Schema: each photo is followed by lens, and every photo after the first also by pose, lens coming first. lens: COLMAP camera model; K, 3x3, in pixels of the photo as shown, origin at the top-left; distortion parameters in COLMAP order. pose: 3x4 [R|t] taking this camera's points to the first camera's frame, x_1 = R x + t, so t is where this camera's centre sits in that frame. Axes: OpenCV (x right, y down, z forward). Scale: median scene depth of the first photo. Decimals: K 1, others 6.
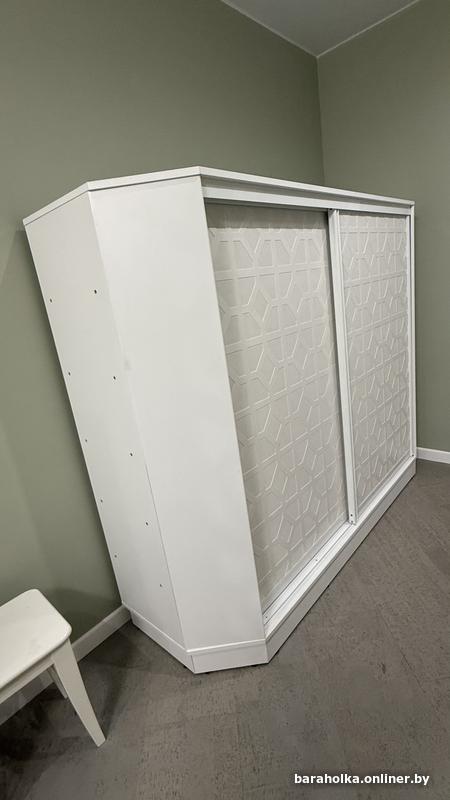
lens RADIAL K [[394.7, 0, 225.4], [0, 394.7, 400.2], [0, 0, 1]] dist [0.000542, 0.000059]
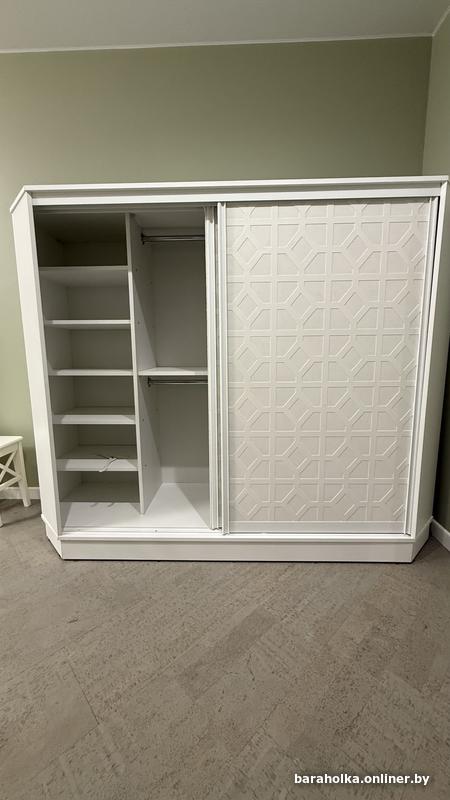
lens RADIAL K [[325.1, 0, 226.1], [0, 325.1, 397.9], [0, 0, 1]] dist [0.001206, -0.000012]
pose [[0.644102, 0.267274, -0.716726, 0.848687], [-0.285729, 0.953215, 0.098686, -0.085109], [0.709571, 0.141226, 0.690336, 0.437061]]
